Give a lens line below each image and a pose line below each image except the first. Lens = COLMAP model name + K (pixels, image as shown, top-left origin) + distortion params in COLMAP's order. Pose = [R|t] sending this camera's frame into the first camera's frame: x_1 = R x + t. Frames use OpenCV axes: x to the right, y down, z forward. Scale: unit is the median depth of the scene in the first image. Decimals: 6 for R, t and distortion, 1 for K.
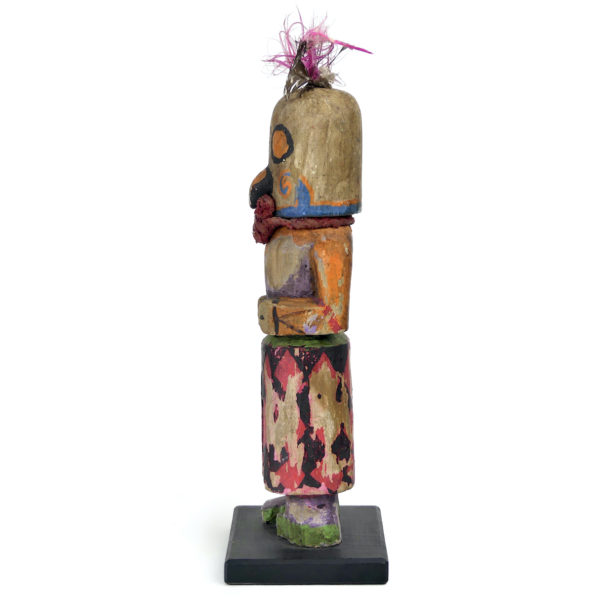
lens RADIAL K [[1350.9, 0, 299.9], [0, 1350.9, 301.0], [0, 0, 1]] dist [0.029344, 0.000000]
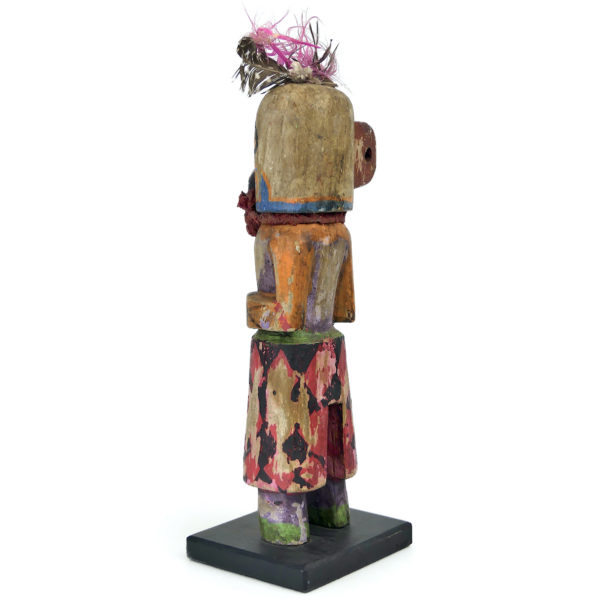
lens RADIAL K [[1350.9, 0, 299.9], [0, 1350.9, 299.0], [0, 0, 1]] dist [0.029344, 0.000000]
pose [[0.774679, 0.093522, -0.625400, 0.647436], [-0.088510, 0.995304, 0.039200, -0.039255], [0.626129, 0.024986, 0.779319, 0.232518]]
